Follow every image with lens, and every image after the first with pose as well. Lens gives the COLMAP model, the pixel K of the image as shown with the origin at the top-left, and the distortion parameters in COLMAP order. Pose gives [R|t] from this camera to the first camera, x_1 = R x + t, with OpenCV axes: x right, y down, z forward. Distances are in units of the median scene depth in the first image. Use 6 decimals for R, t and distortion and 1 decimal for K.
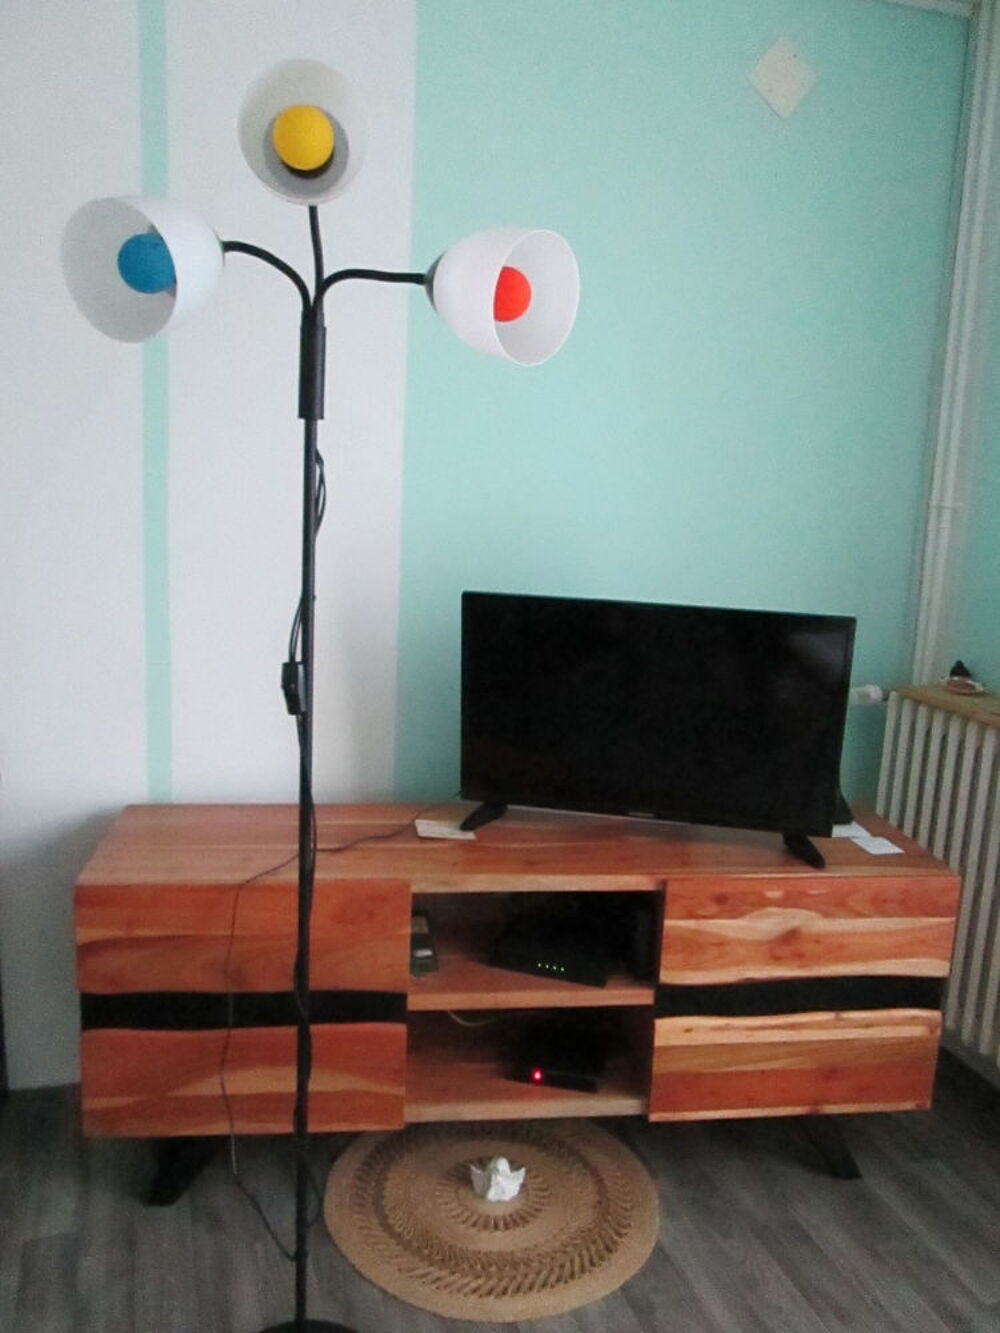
lens RADIAL K [[1185.9, 0, 500.0], [0, 1185.9, 666.5], [0, 0, 1]] dist [-0.005442, -0.001586]
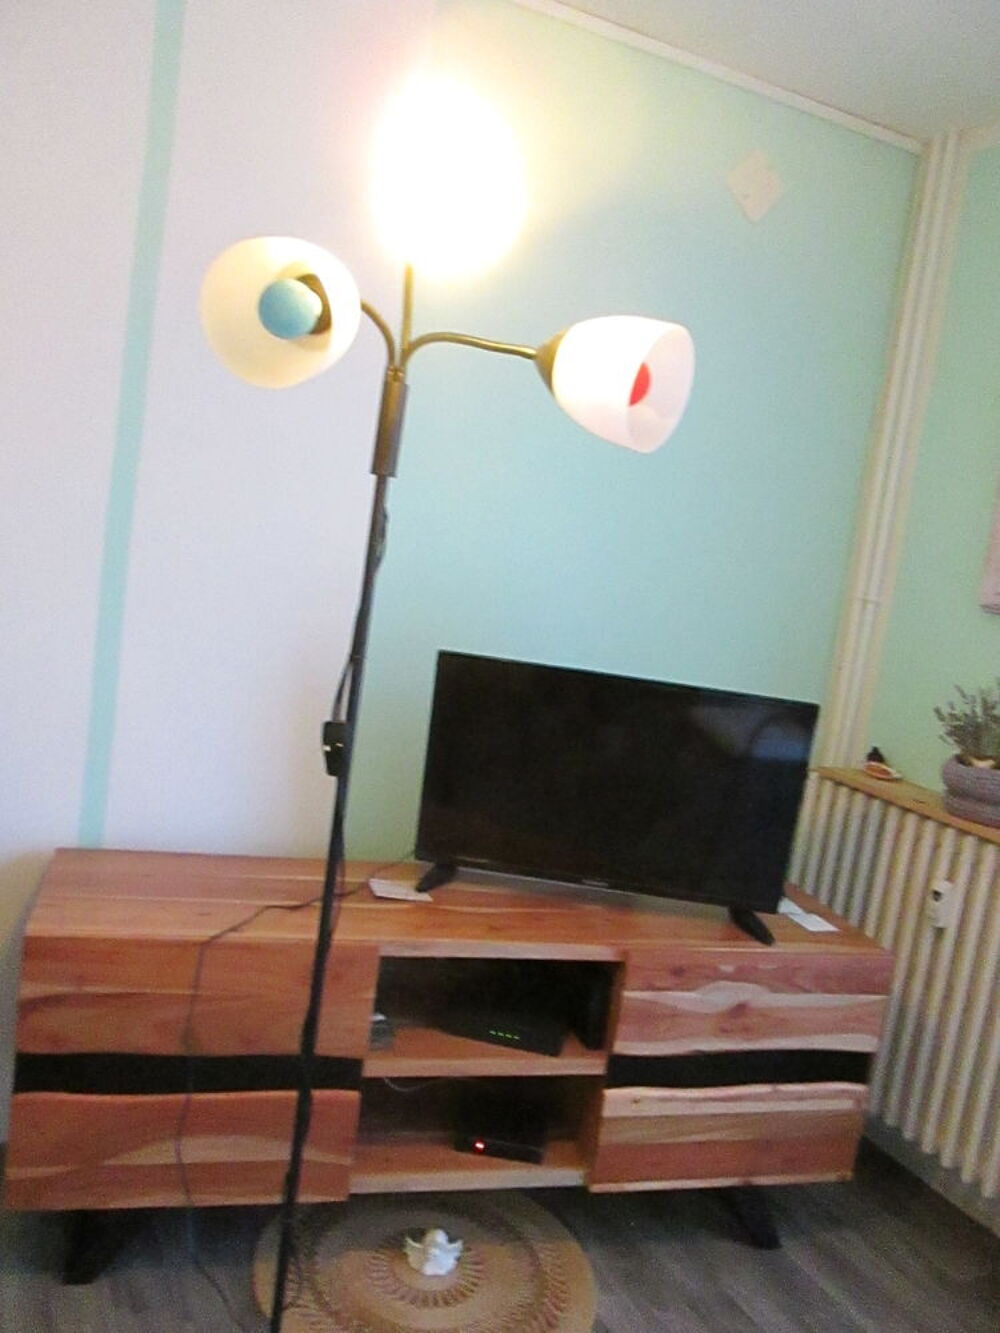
lens RADIAL K [[1185.9, 0, 500.0], [0, 1185.9, 666.5], [0, 0, 1]] dist [-0.005442, -0.001586]
pose [[0.985040, 0.071141, 0.156954, -0.138492], [-0.064760, 0.996867, -0.045404, -0.008221], [-0.159692, 0.034560, 0.986562, 0.011407]]
